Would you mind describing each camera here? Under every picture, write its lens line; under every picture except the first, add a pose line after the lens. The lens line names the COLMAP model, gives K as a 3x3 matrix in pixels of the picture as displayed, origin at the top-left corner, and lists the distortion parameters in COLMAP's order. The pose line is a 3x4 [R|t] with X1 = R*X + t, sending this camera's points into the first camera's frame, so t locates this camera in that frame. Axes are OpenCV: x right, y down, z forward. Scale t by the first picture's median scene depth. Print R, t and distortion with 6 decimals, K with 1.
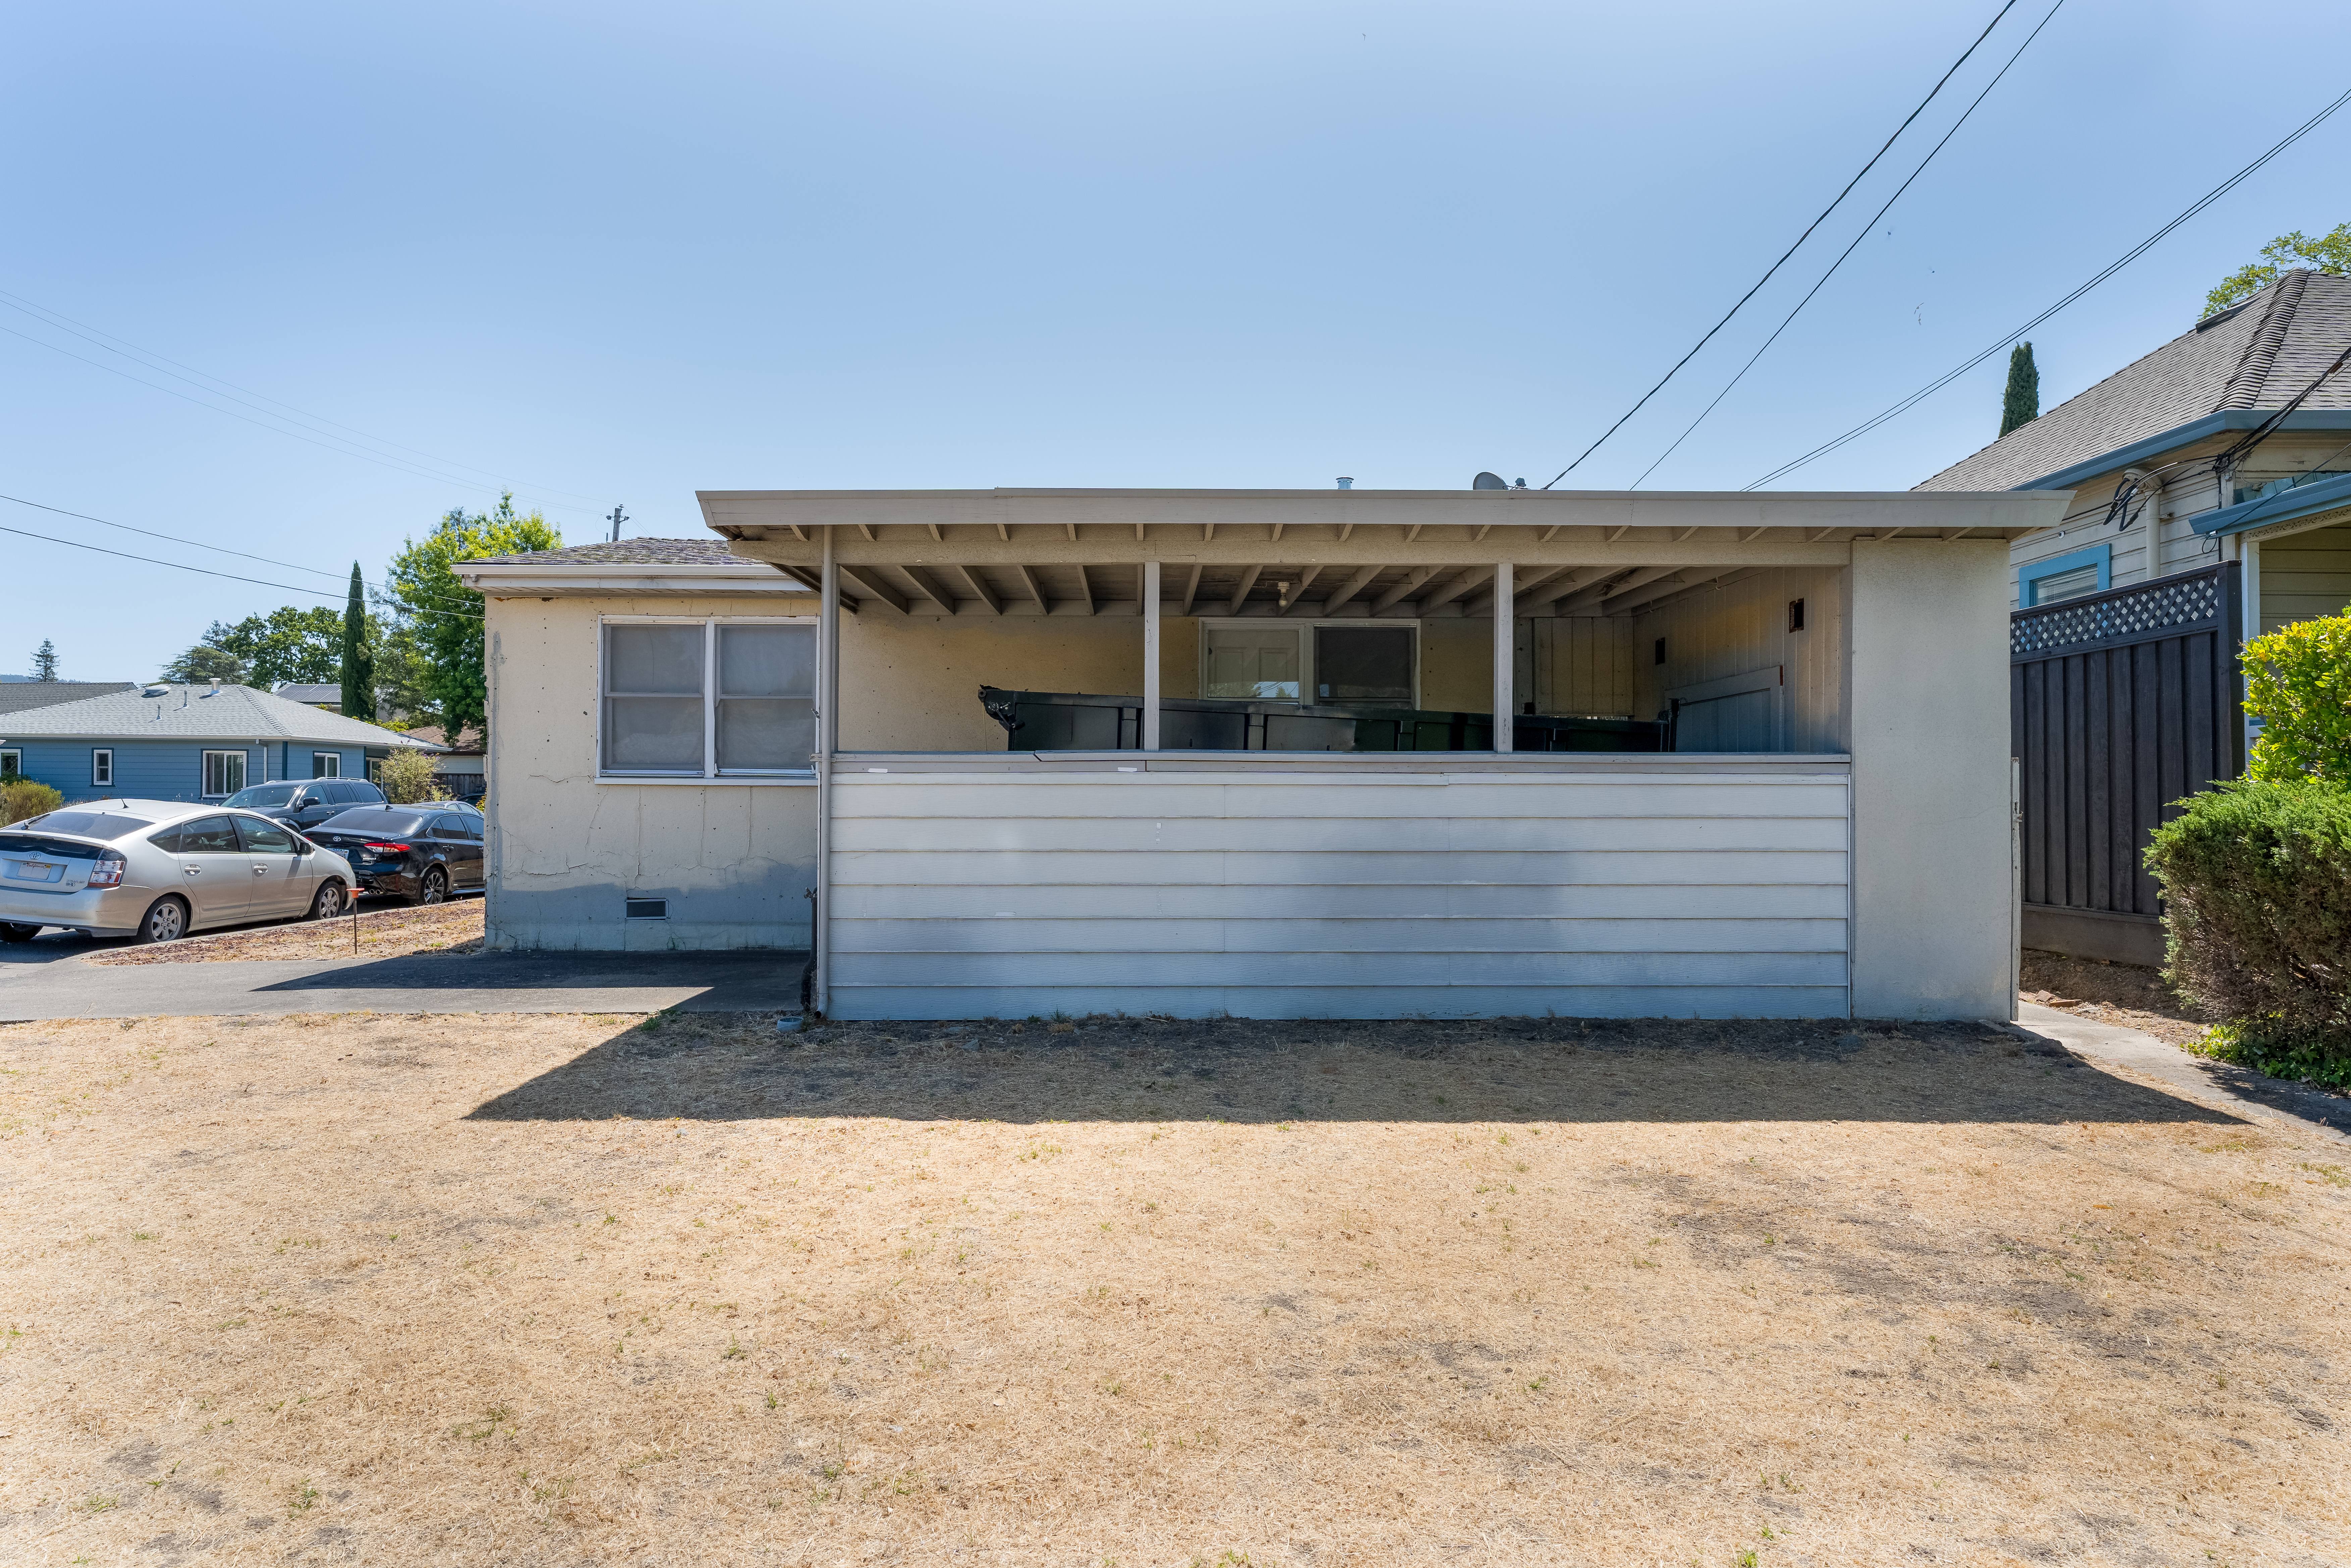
lens RADIAL K [[1325.5, 0, 1175.5], [0, 1325.5, 784.0], [0, 0, 1]] dist [-0.001134, 0.000209]
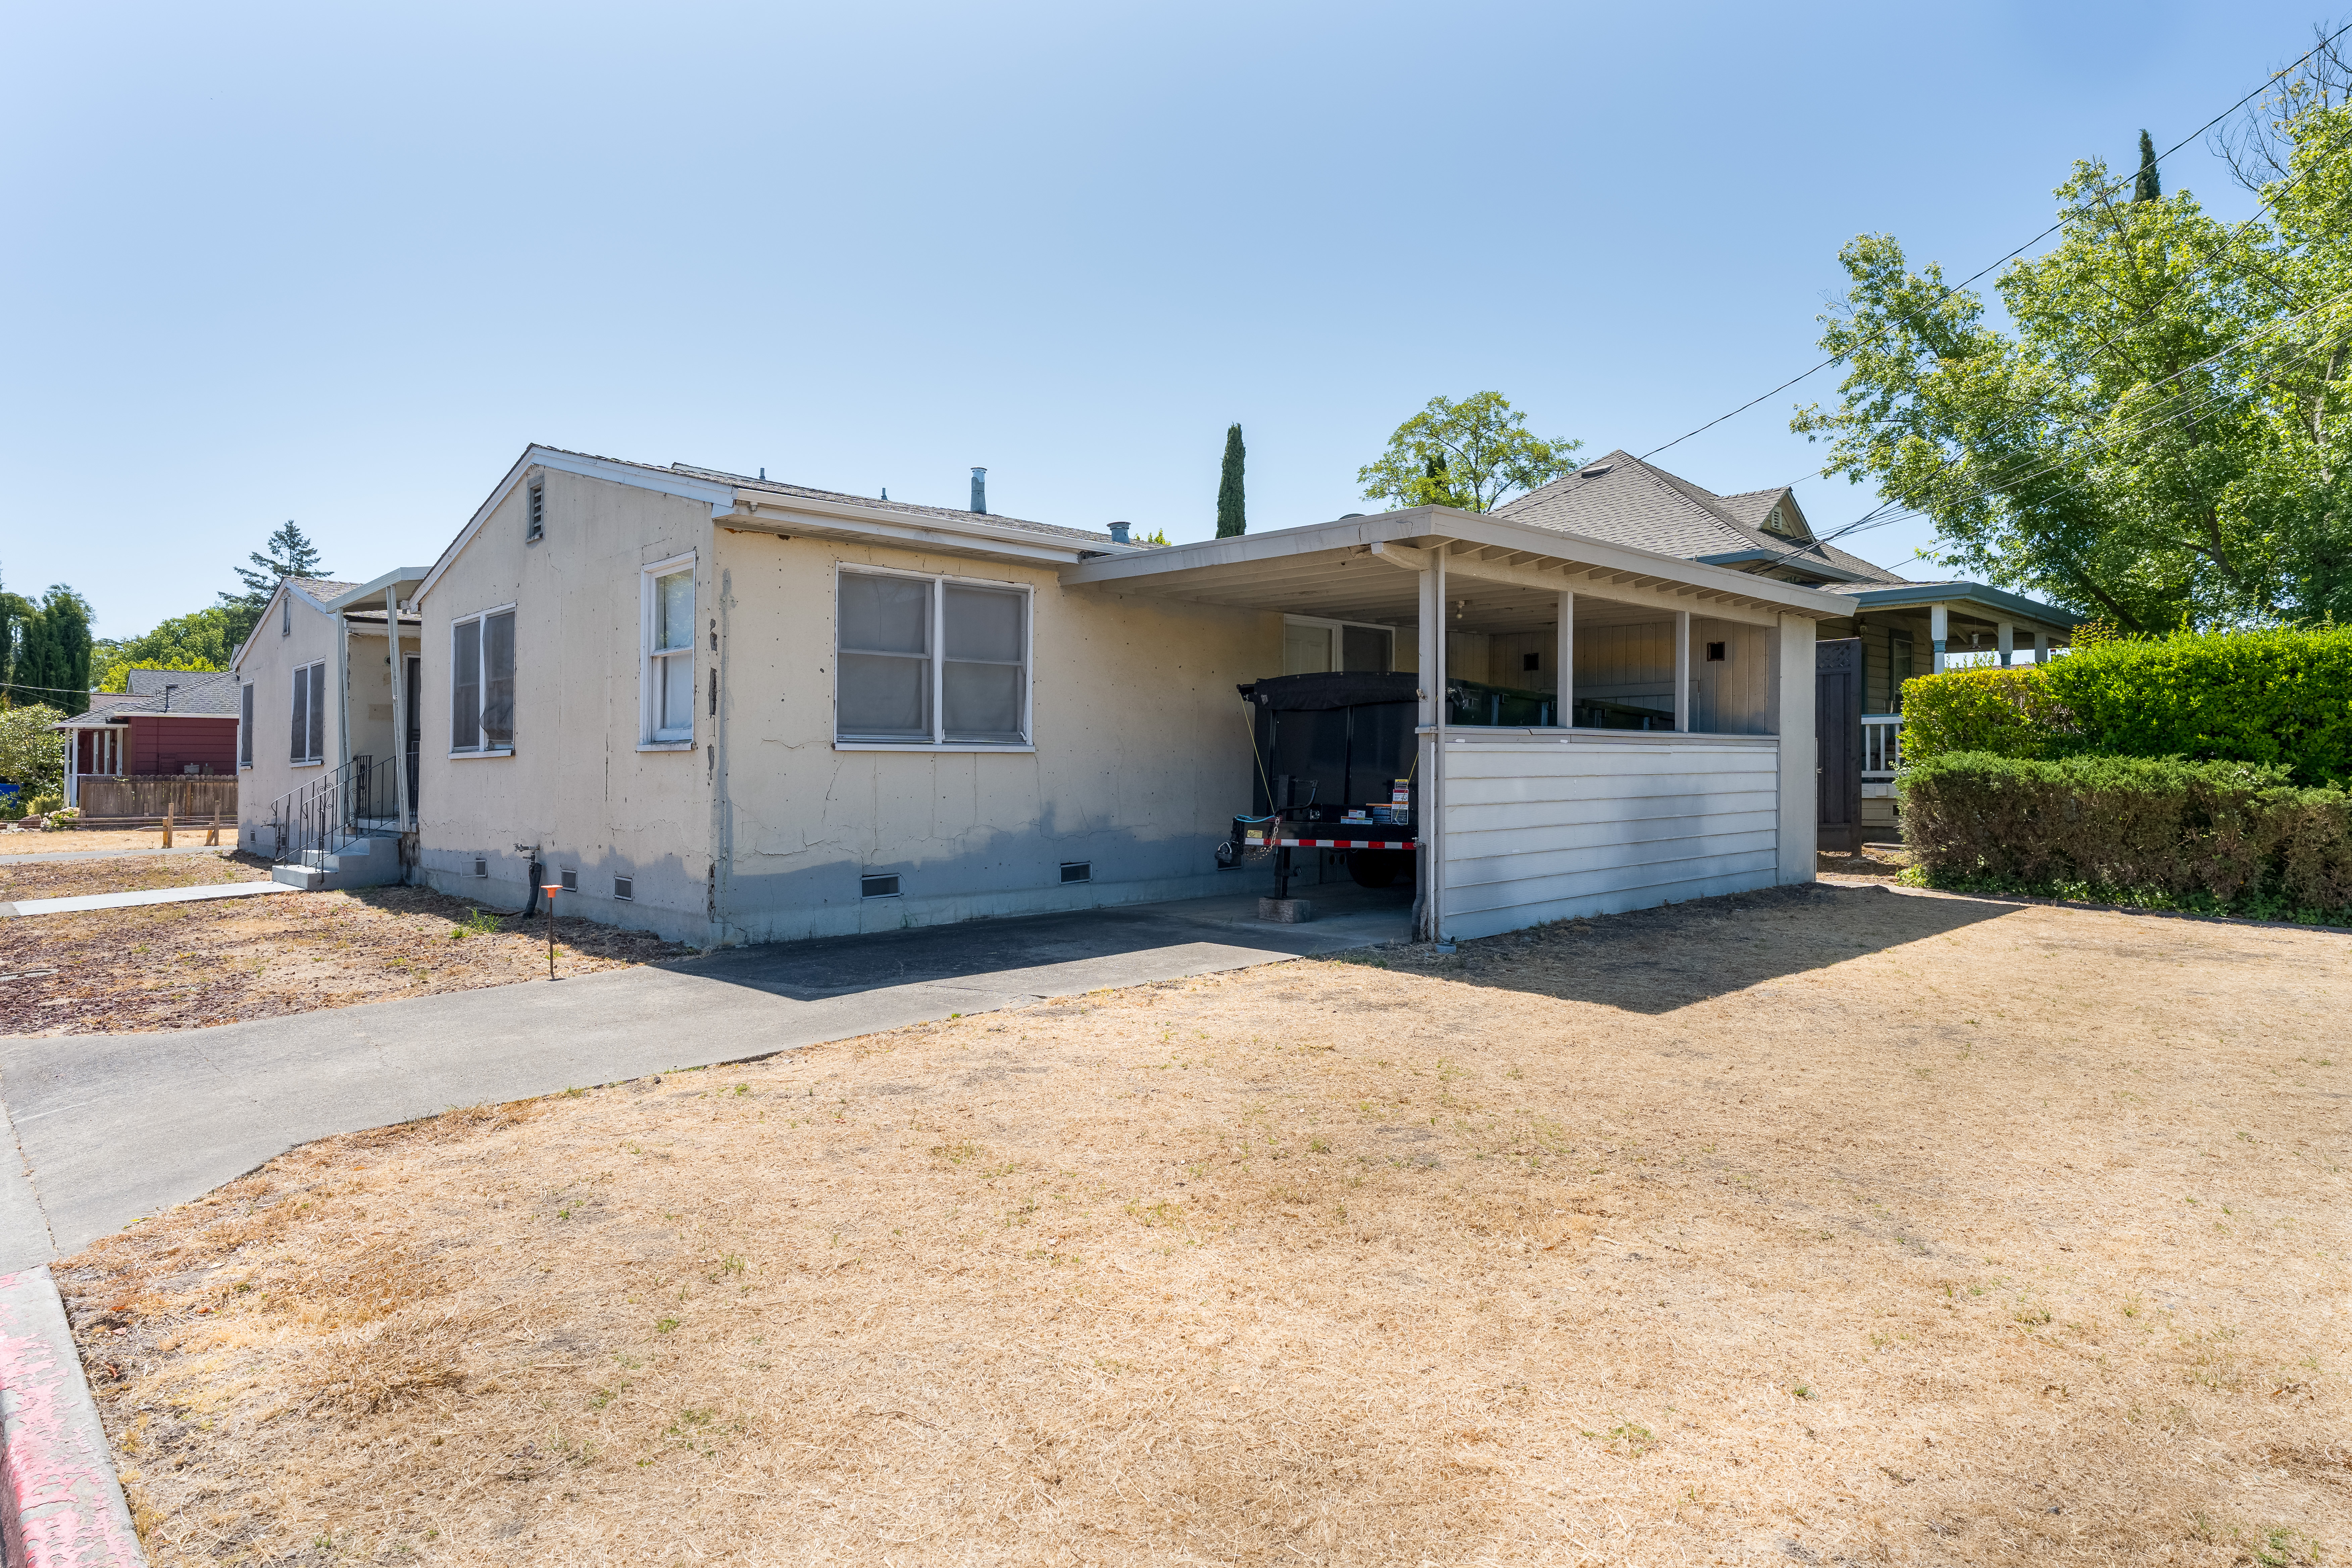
lens RADIAL K [[1316.7, 0, 1187.2], [0, 1316.7, 736.7], [0, 0, 1]] dist [-0.002353, 0.001150]
pose [[0.726909, 0.010246, 0.686657, -0.873816], [-0.001320, 0.999908, -0.013523, 0.002460], [-0.686733, 0.008924, 0.726855, 0.188893]]
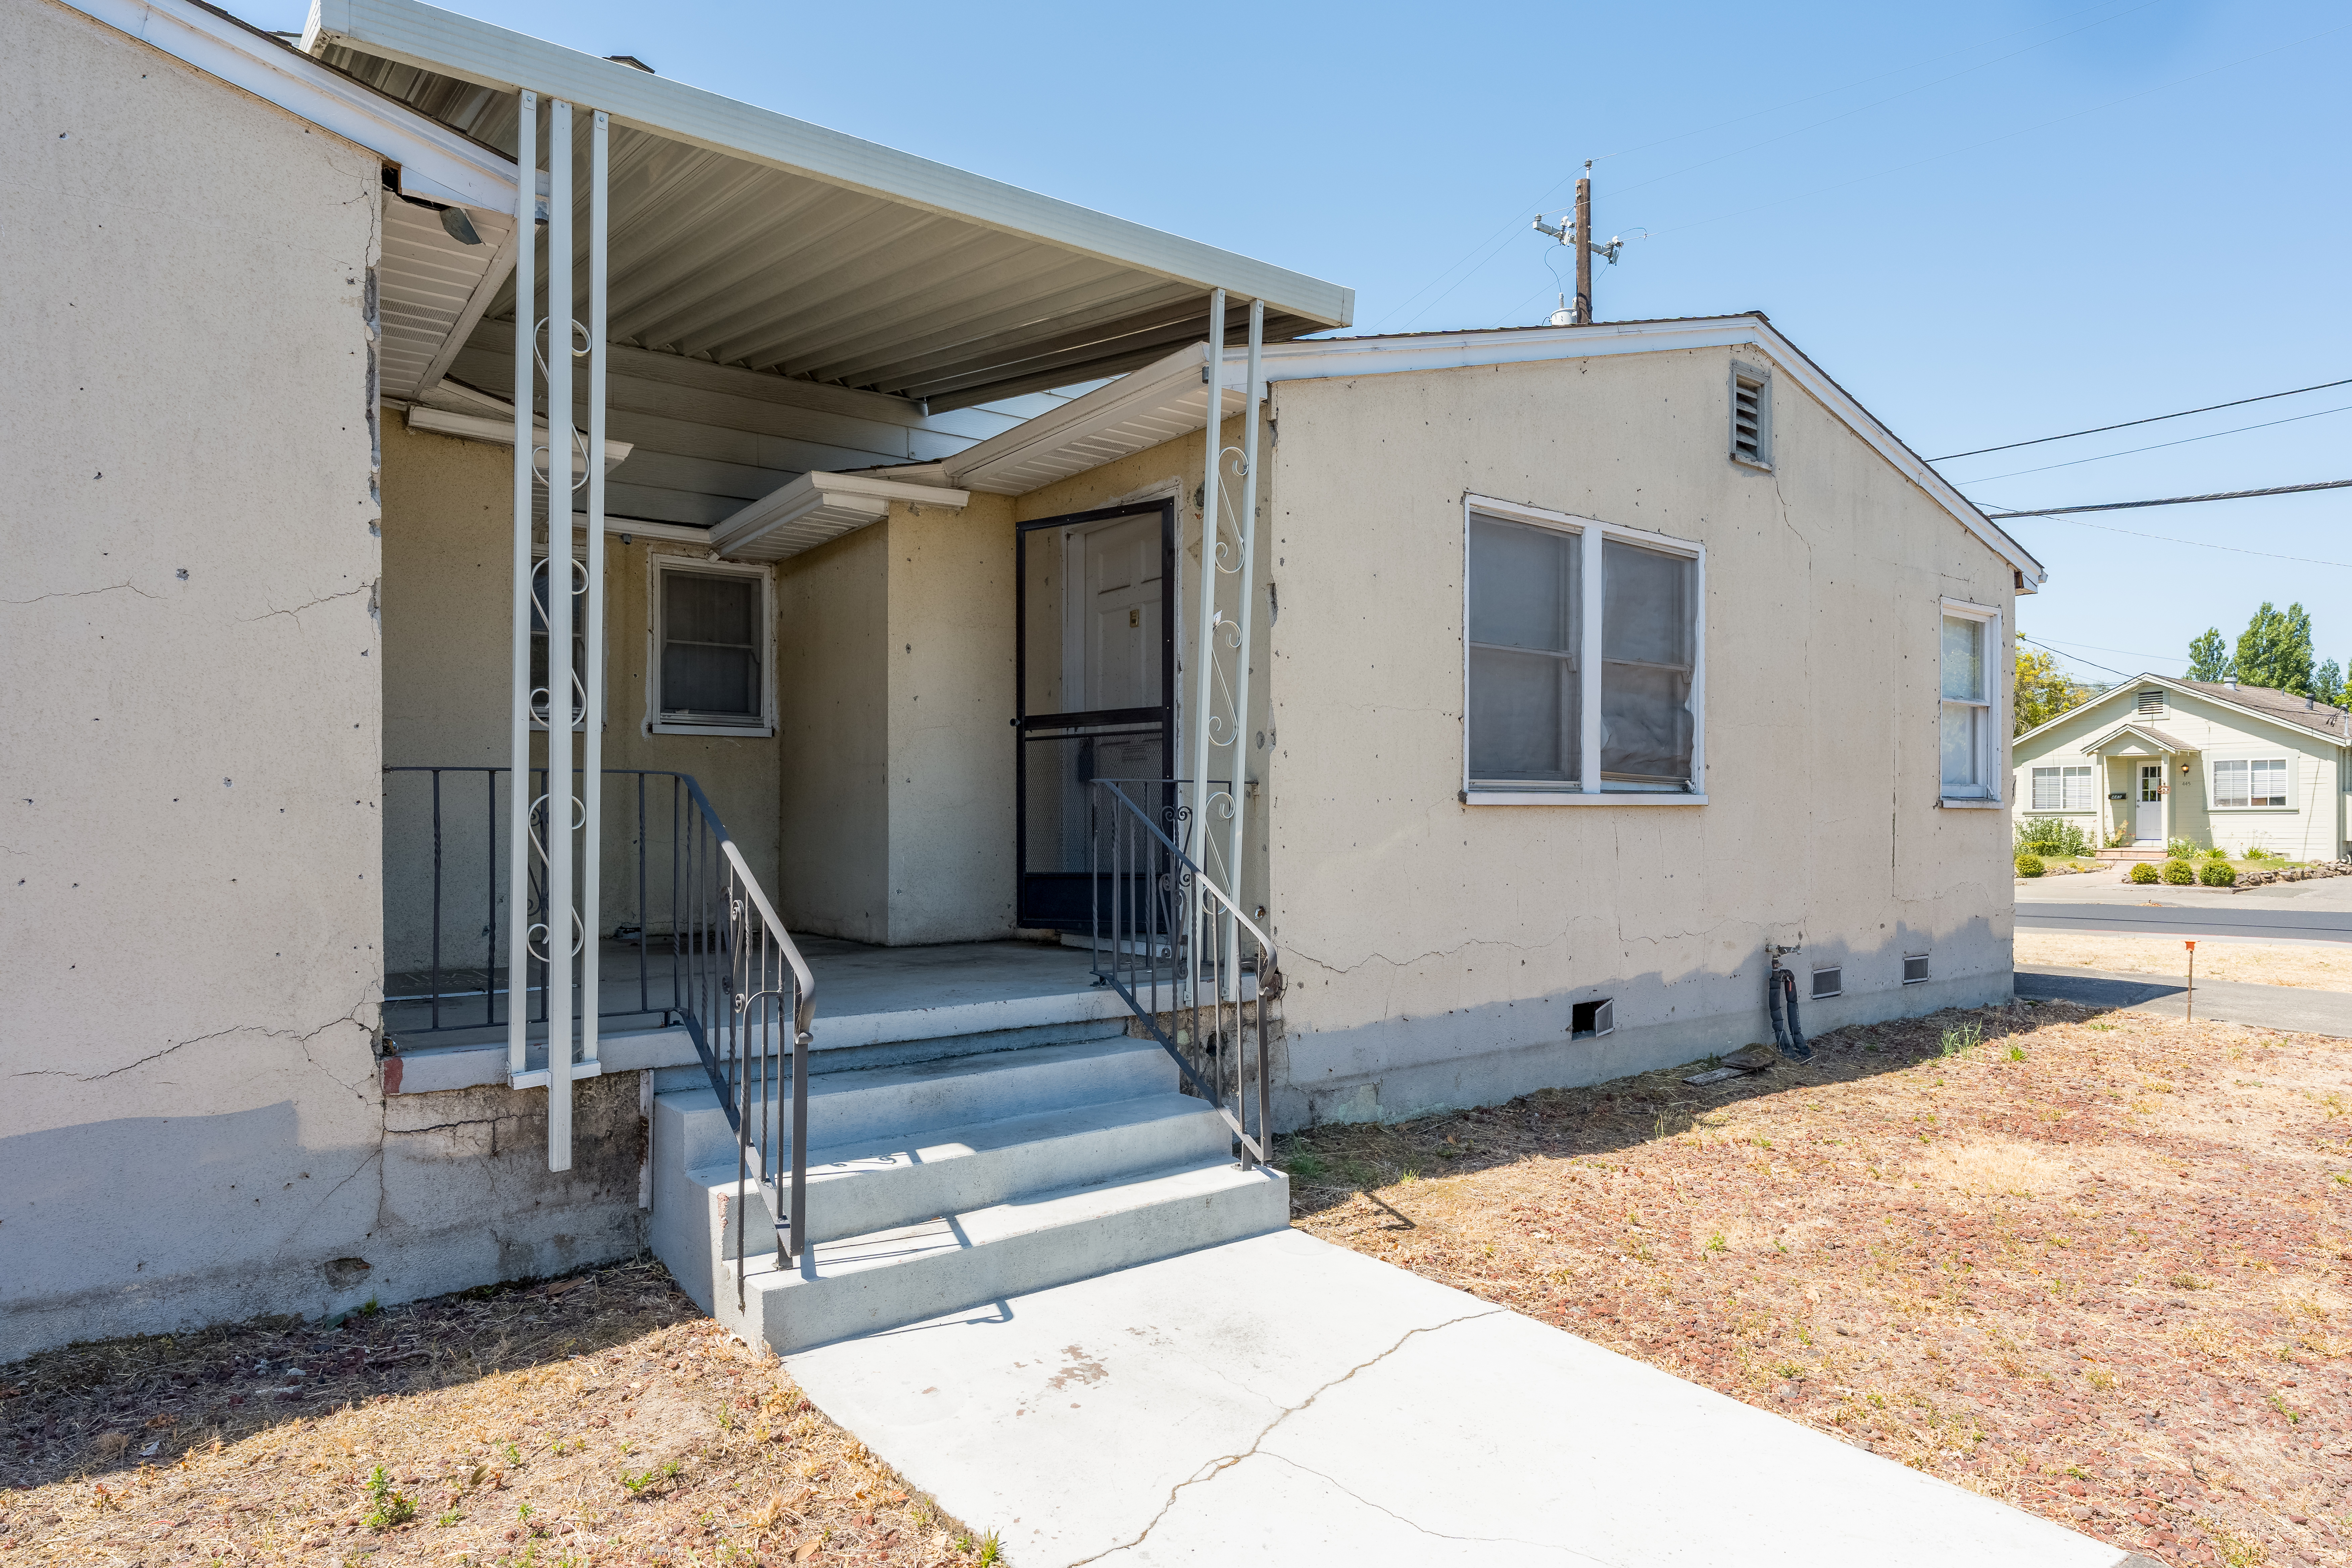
lens RADIAL K [[1383.8, 0, 1187.1], [0, 1383.8, 808.0], [0, 0, 1]] dist [-0.003484, 0.002112]
pose [[-0.598431, -0.001943, 0.801172, -0.922885], [-0.015745, 0.999832, -0.009335, 0.016028], [-0.801020, -0.018201, -0.598361, 1.981917]]
